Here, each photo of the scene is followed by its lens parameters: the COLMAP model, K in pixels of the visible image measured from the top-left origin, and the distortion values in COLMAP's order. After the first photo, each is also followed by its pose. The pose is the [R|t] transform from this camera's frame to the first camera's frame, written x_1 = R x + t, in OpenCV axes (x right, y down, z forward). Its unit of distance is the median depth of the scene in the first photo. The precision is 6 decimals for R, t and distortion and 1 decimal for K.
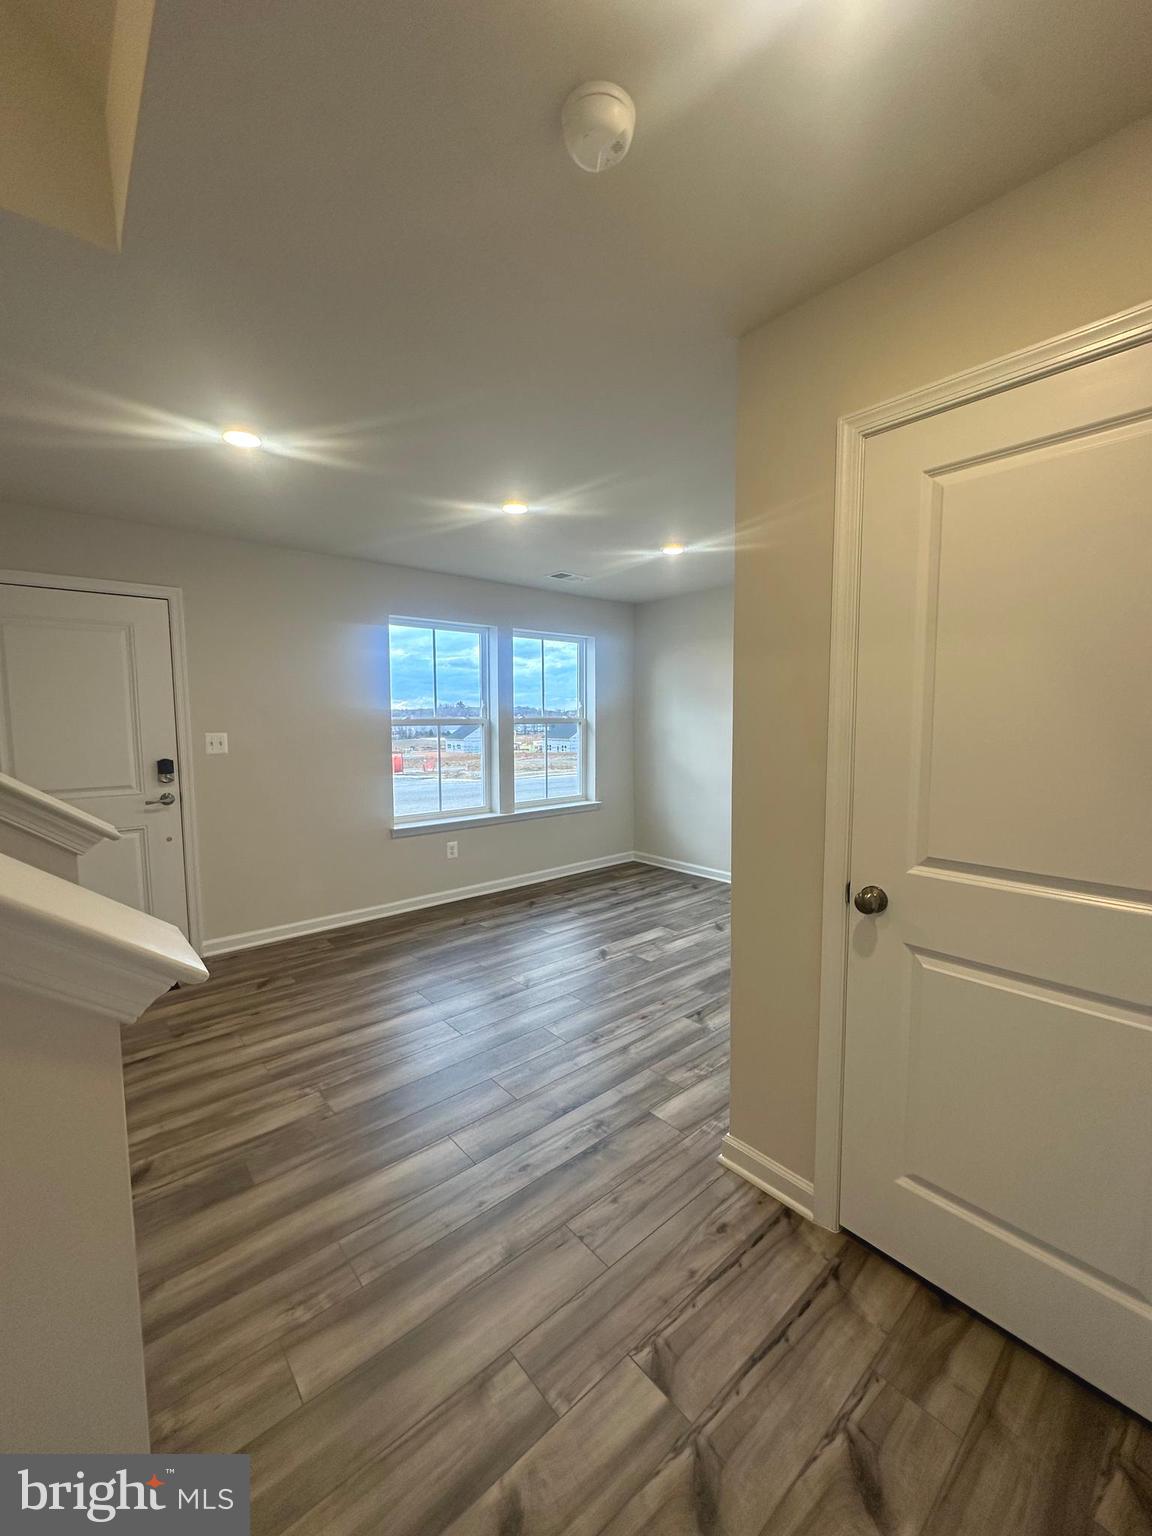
lens RADIAL K [[614.1, 0, 573.1], [0, 614.1, 769.3], [0, 0, 1]] dist [0.001329, 0.000287]
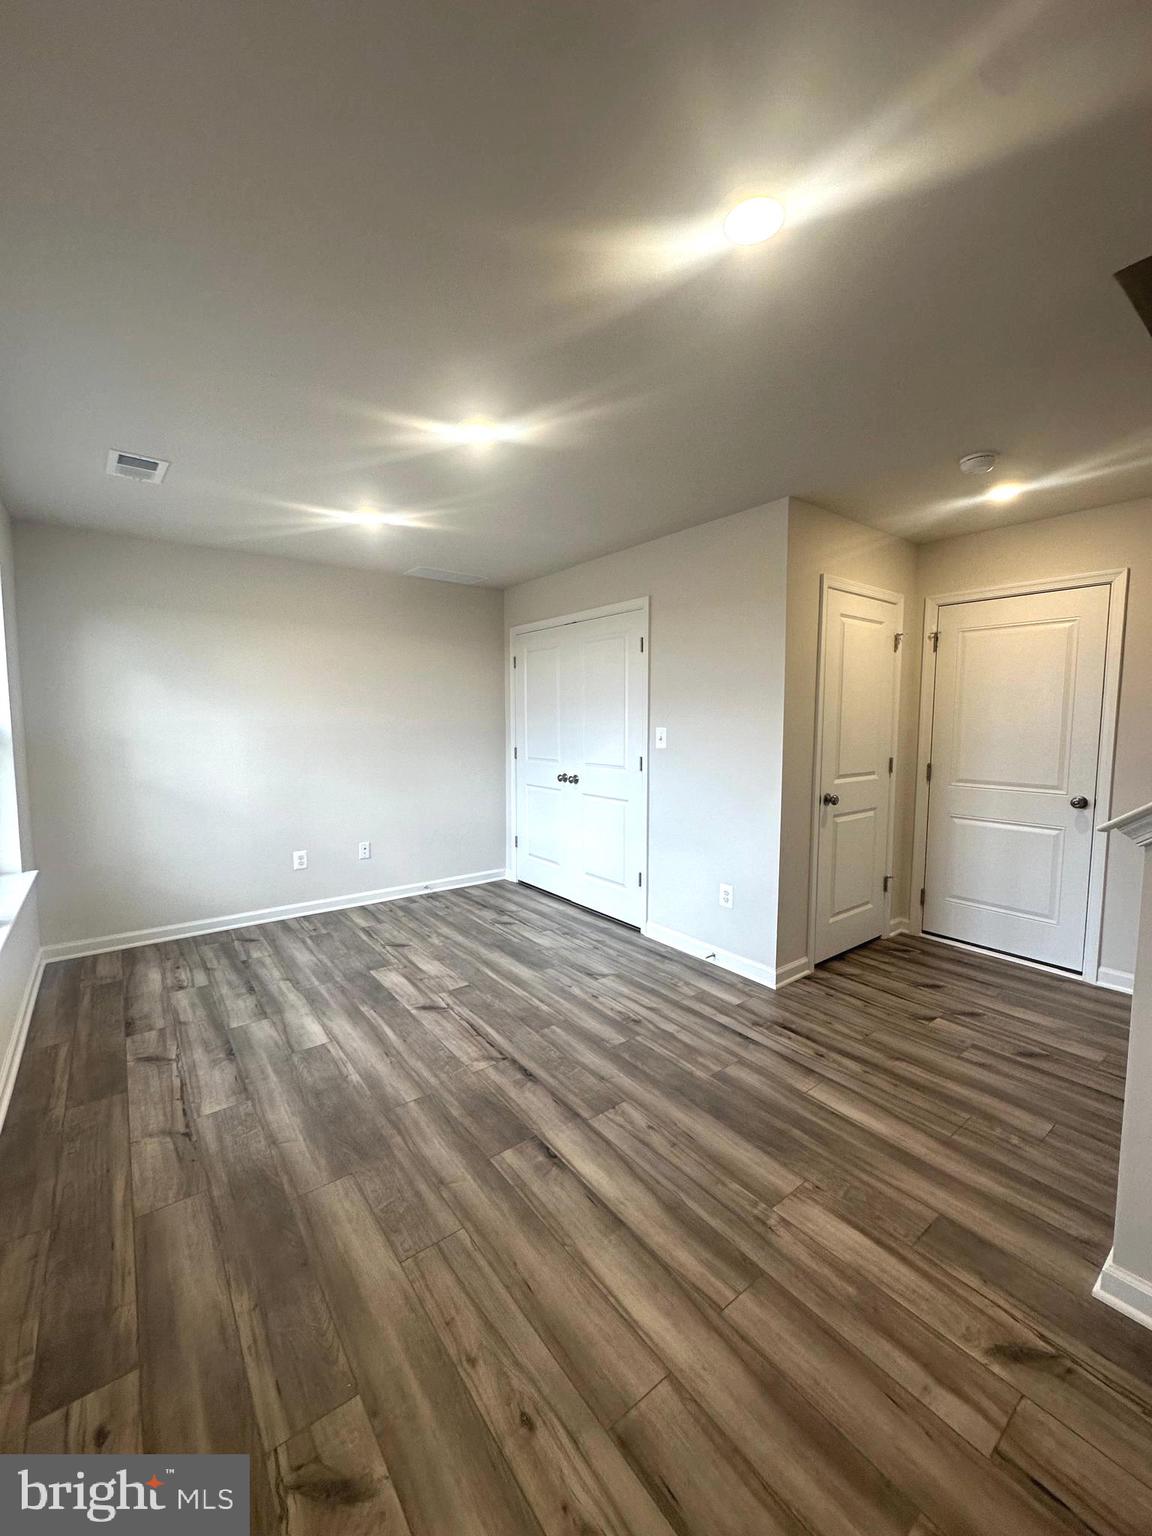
lens RADIAL K [[614.1, 0, 573.1], [0, 614.1, 769.3], [0, 0, 1]] dist [0.001329, 0.000287]
pose [[0.050633, -0.072175, 0.996106, -0.639335], [0.083349, 0.994211, 0.067801, -0.047289], [-0.995233, 0.079591, 0.056355, 0.648797]]
